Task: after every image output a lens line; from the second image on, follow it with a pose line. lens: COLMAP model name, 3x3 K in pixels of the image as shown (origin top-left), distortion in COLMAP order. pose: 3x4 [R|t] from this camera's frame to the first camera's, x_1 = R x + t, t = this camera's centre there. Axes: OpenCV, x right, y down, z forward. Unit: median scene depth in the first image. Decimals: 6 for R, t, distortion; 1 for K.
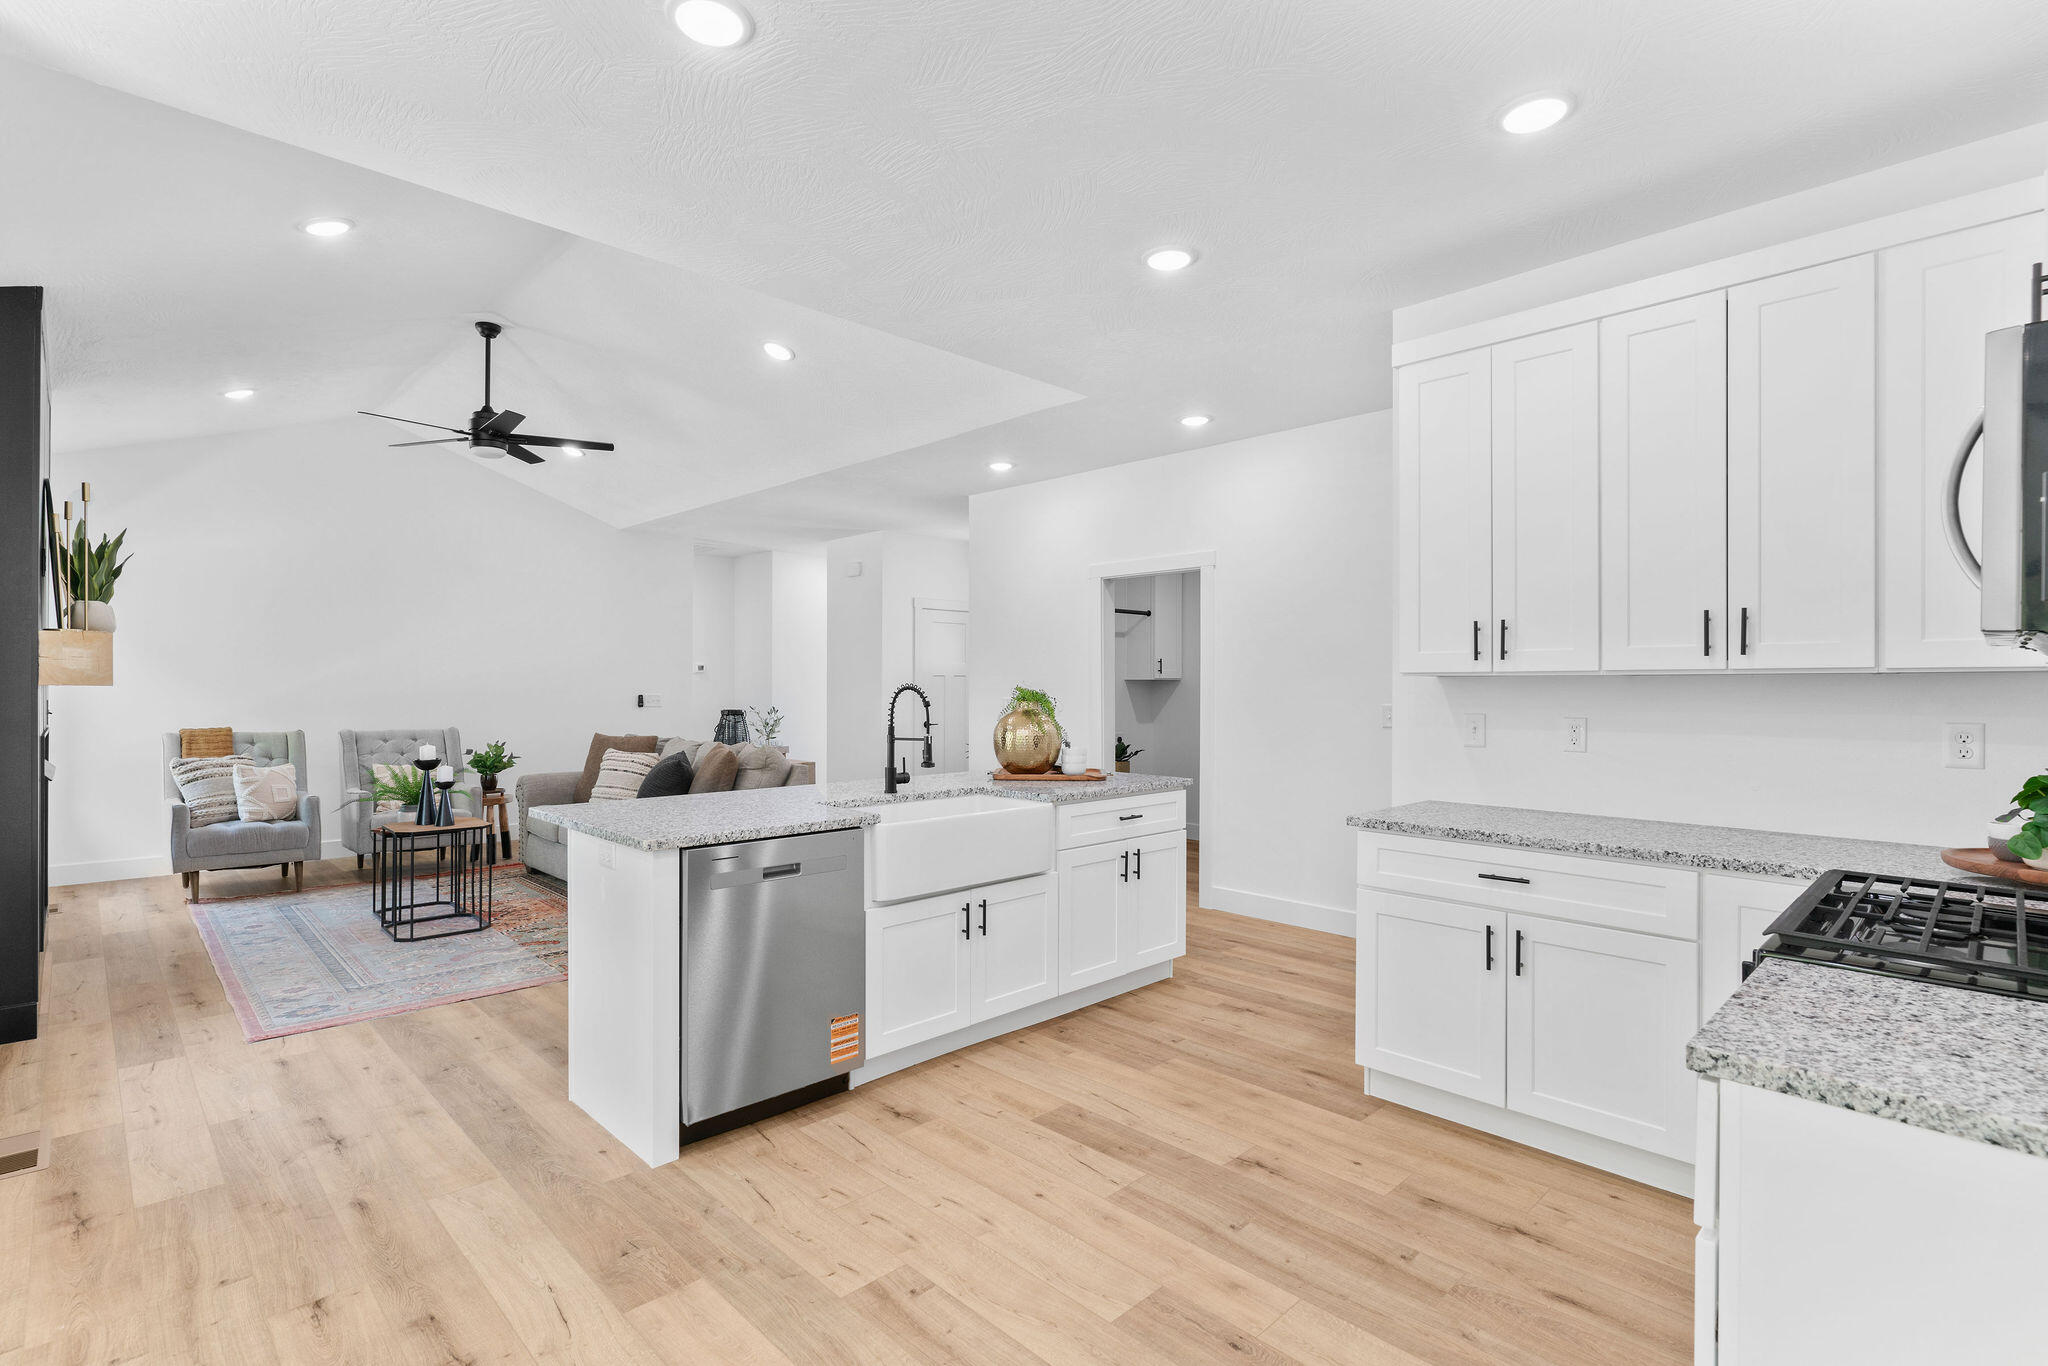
lens RADIAL K [[966.1, 0, 1009.7], [0, 966.1, 685.6], [0, 0, 1]] dist [0.001452, 0.000503]
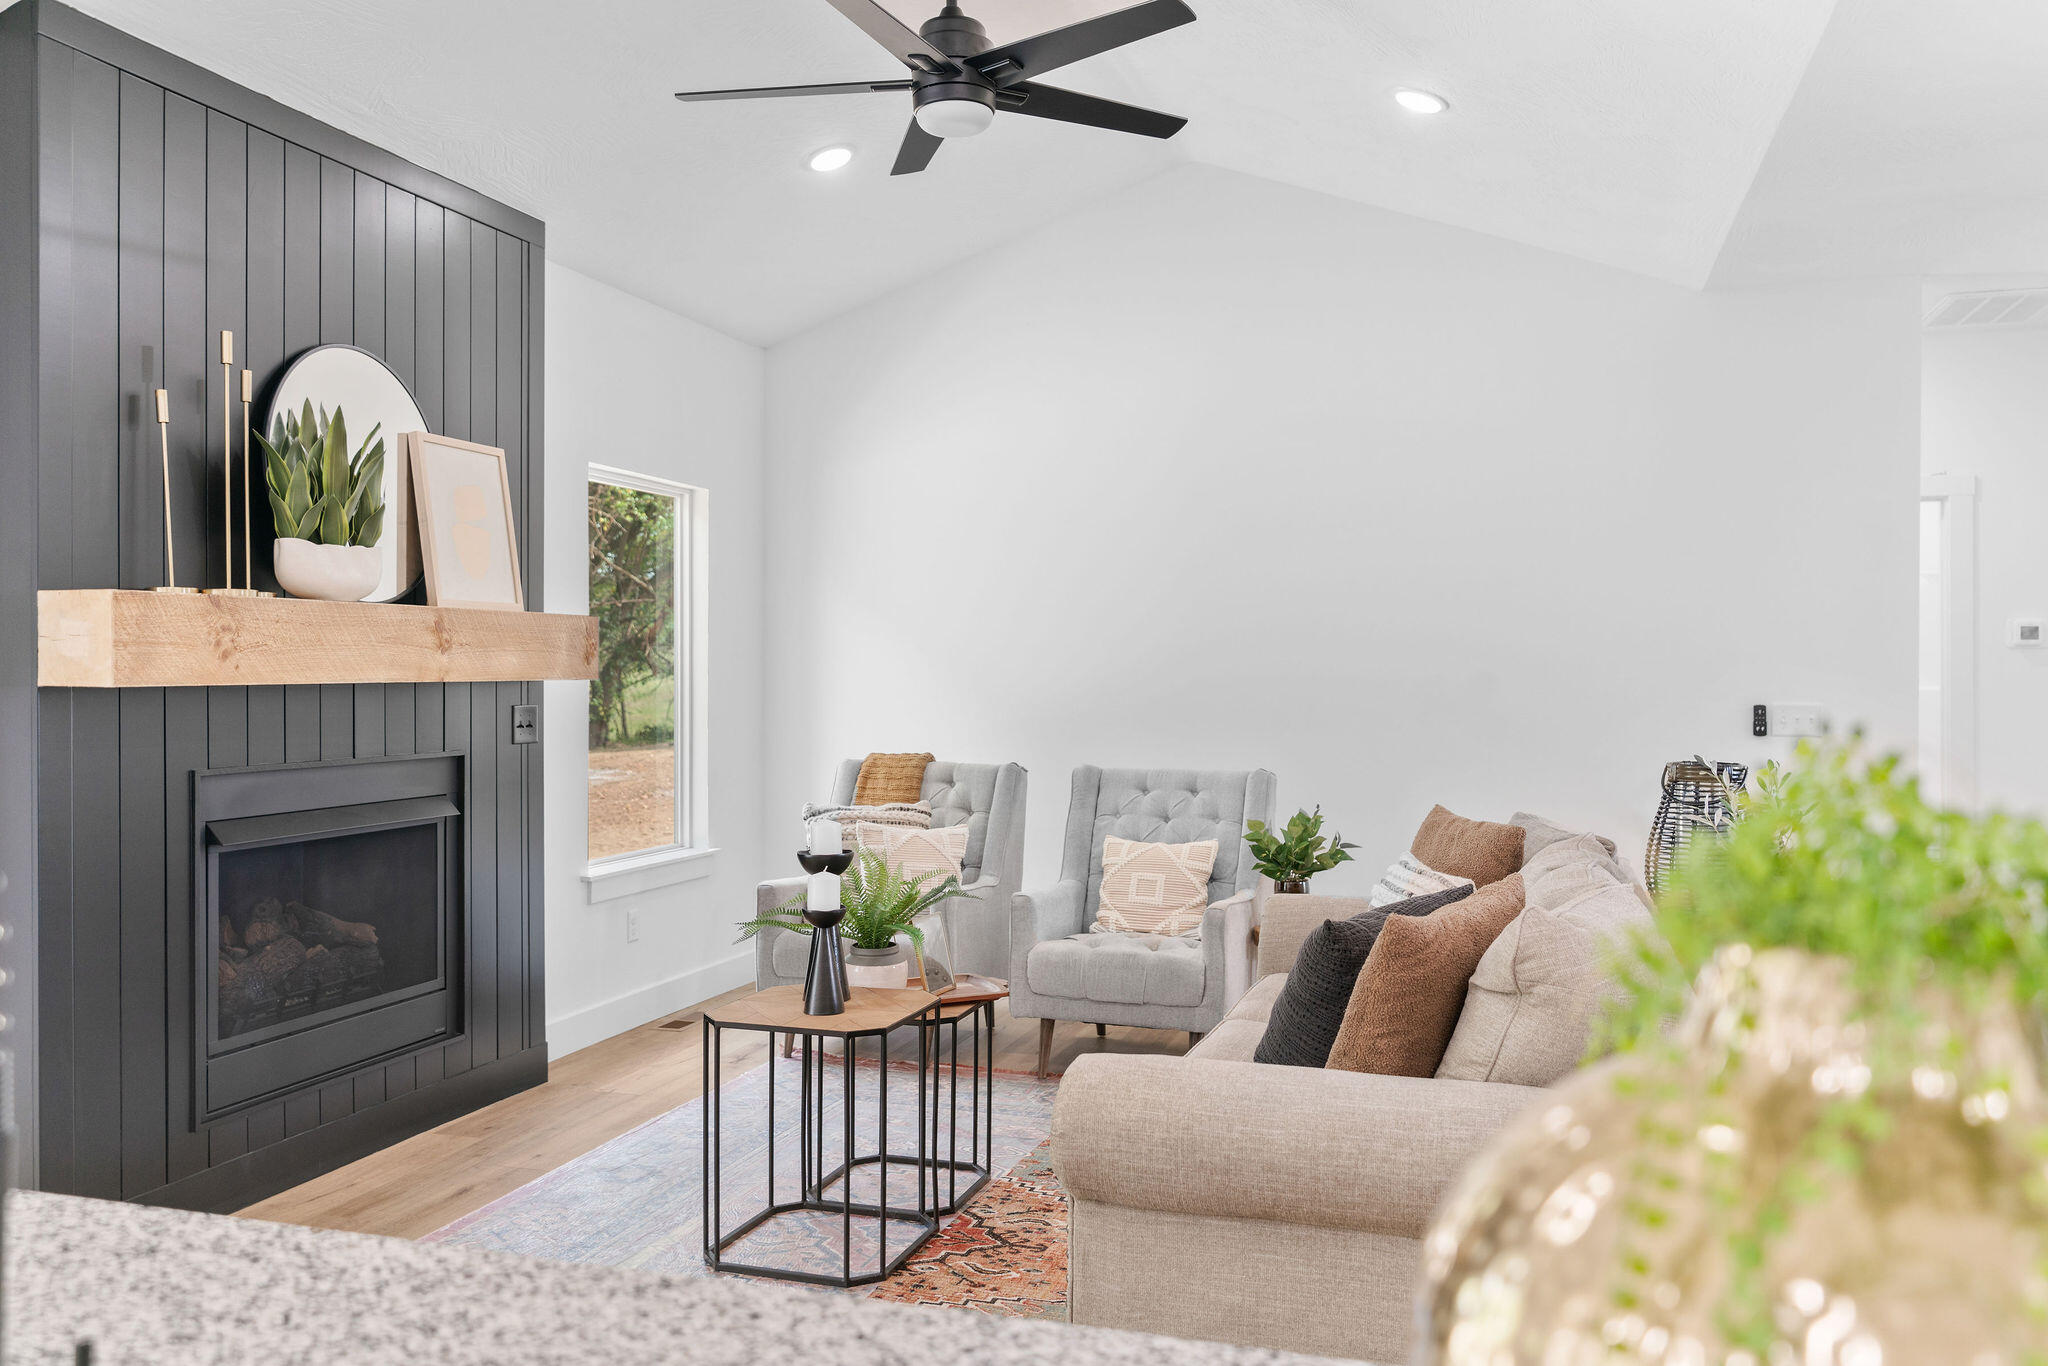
lens RADIAL K [[1602.2, 0, 1024.0], [0, 1602.2, 683.0], [0, 0, 1]] dist [0.006142, 0.001015]
pose [[0.477280, 0.003543, -0.878744, 0.109119], [0.000631, 0.999990, 0.004374, -0.005504], [0.878751, -0.002642, 0.477273, 0.973885]]
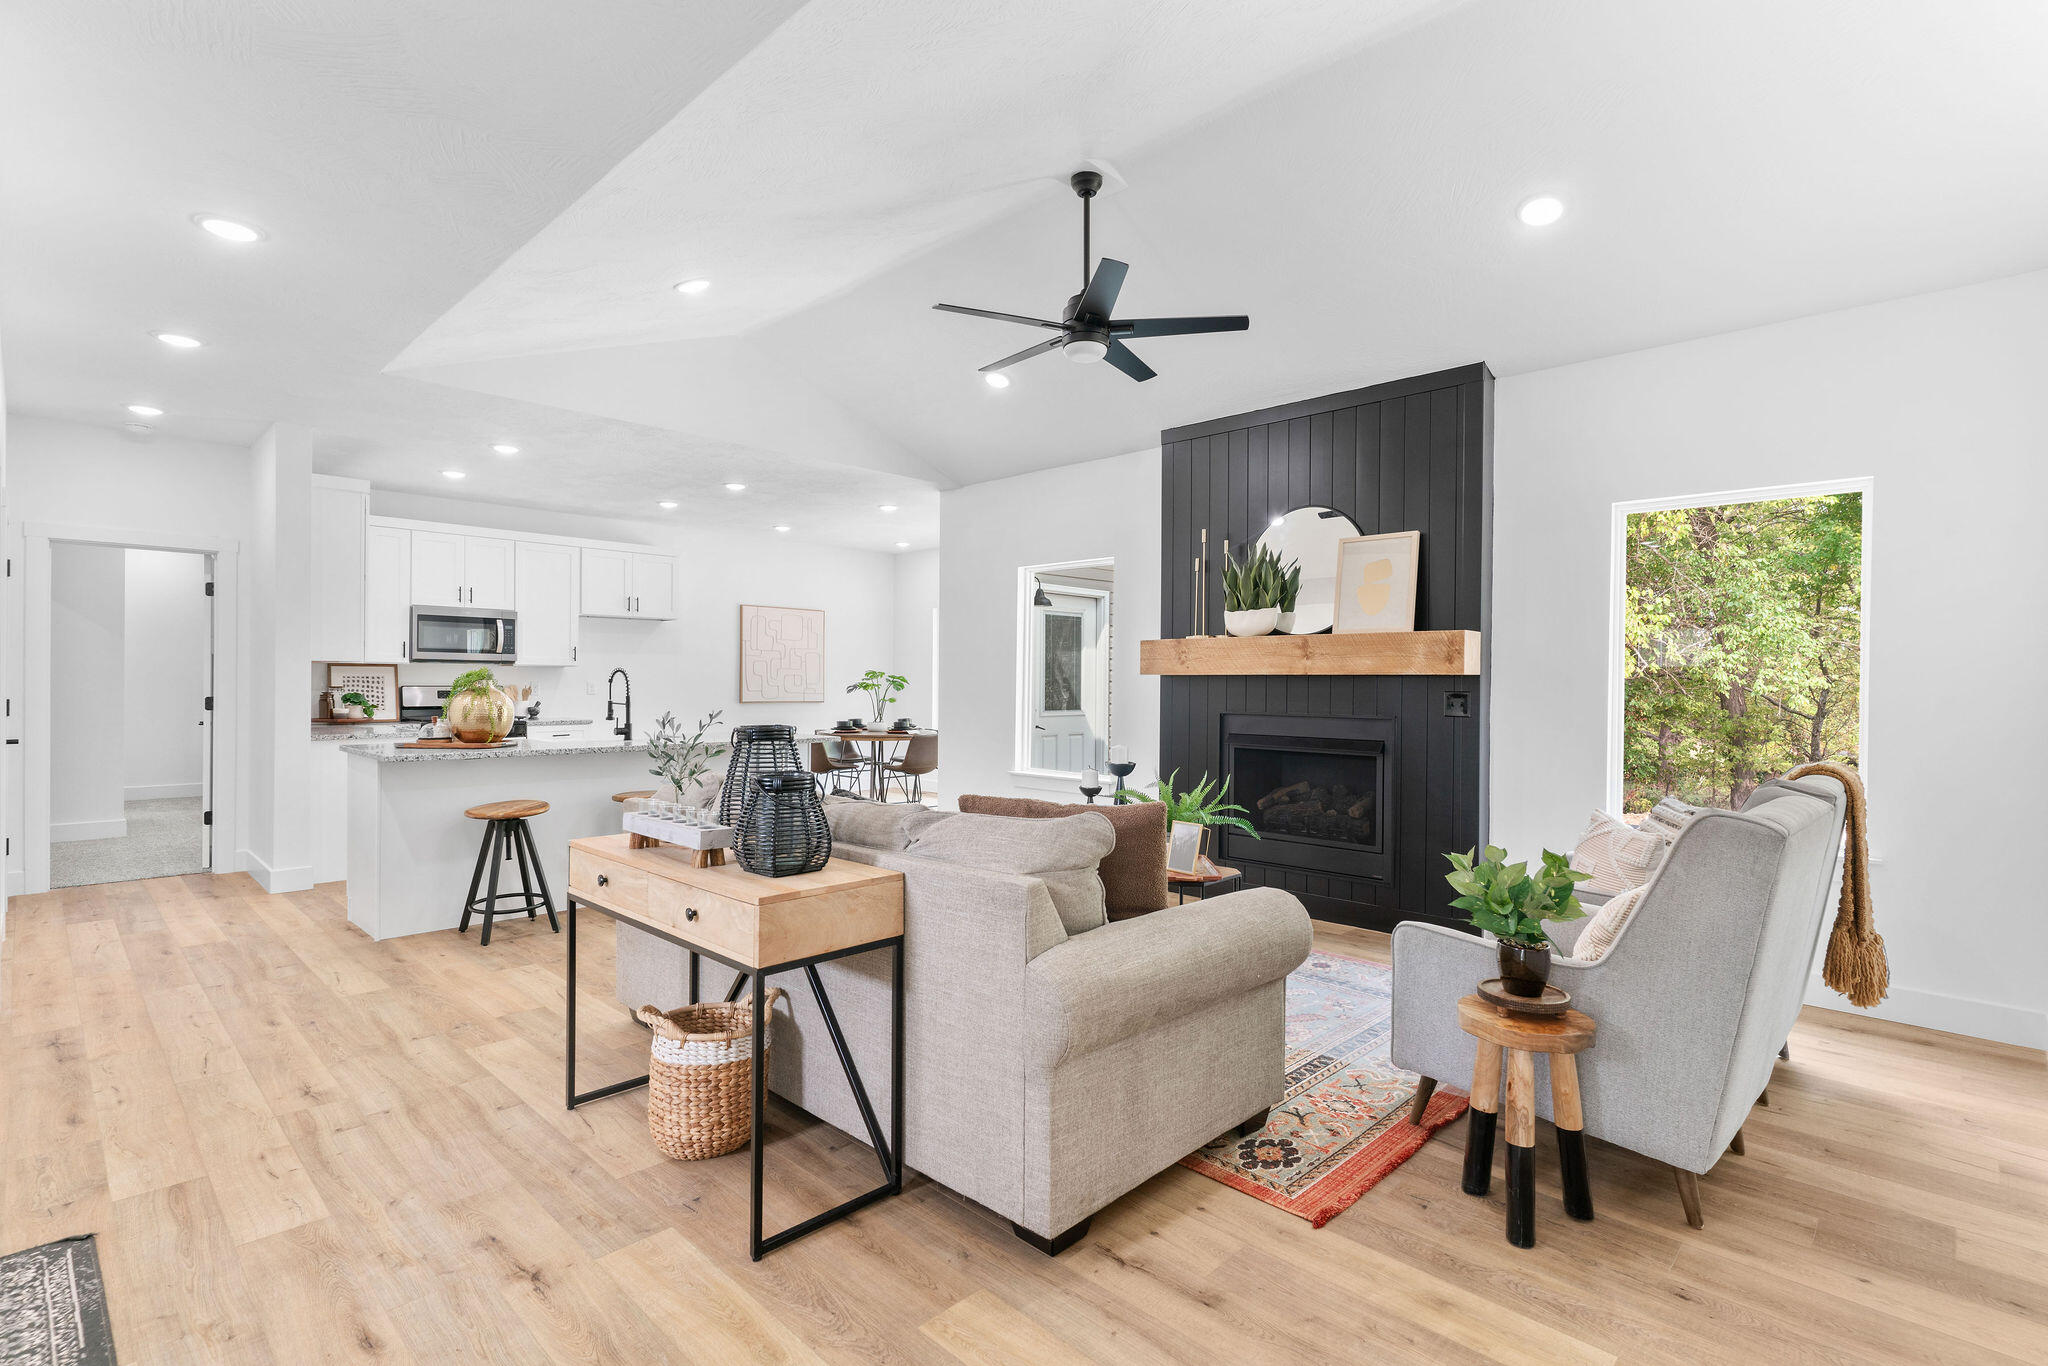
lens RADIAL K [[966.9, 0, 1018.2], [0, 966.9, 684.2], [0, 0, 1]] dist [0.000251, 0.000624]
pose [[-0.999391, -0.010694, -0.033209, -0.650866], [-0.010851, 0.999931, 0.004566, 0.009188], [0.033158, 0.004923, -0.999438, 2.414590]]
